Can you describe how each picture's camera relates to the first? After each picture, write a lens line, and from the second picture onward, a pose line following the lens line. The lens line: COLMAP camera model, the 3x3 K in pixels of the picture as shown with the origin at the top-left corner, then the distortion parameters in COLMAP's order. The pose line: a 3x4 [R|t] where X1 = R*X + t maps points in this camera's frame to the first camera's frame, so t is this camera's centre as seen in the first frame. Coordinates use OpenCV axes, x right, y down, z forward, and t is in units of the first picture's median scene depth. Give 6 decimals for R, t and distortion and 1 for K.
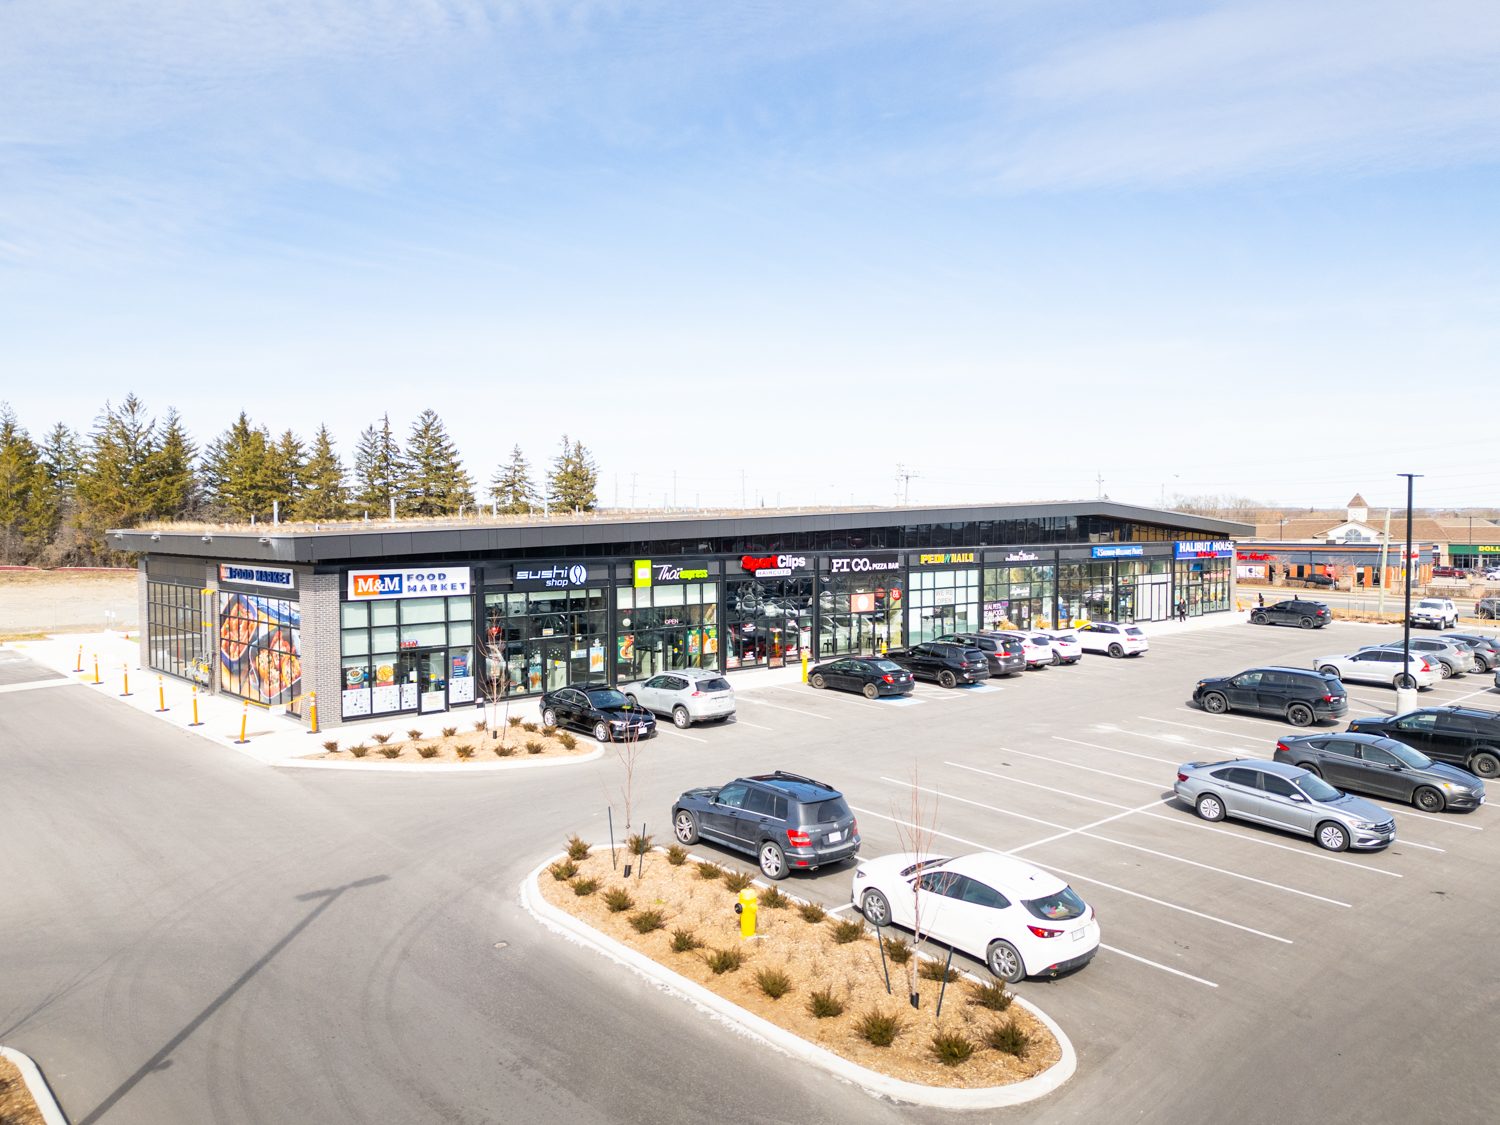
lens RADIAL K [[1090.7, 0, 743.1], [0, 1090.7, 568.9], [0, 0, 1]] dist [0.057856, 0.000966]
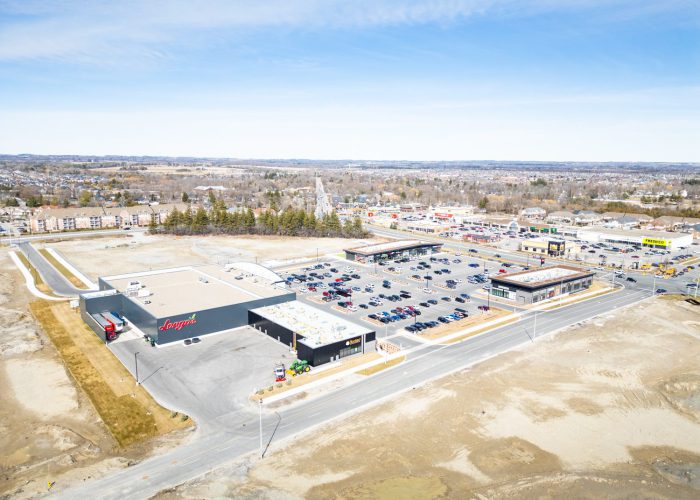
lens RADIAL K [[489.7, 0, 357.5], [0, 489.7, 277.6], [0, 0, 1]] dist [0.060234, -0.032906]
pose [[0.999235, 0.021336, -0.032767, -0.205666], [-0.015019, 0.983150, 0.182182, -0.868296], [0.036102, -0.181550, 0.982719, -5.445365]]
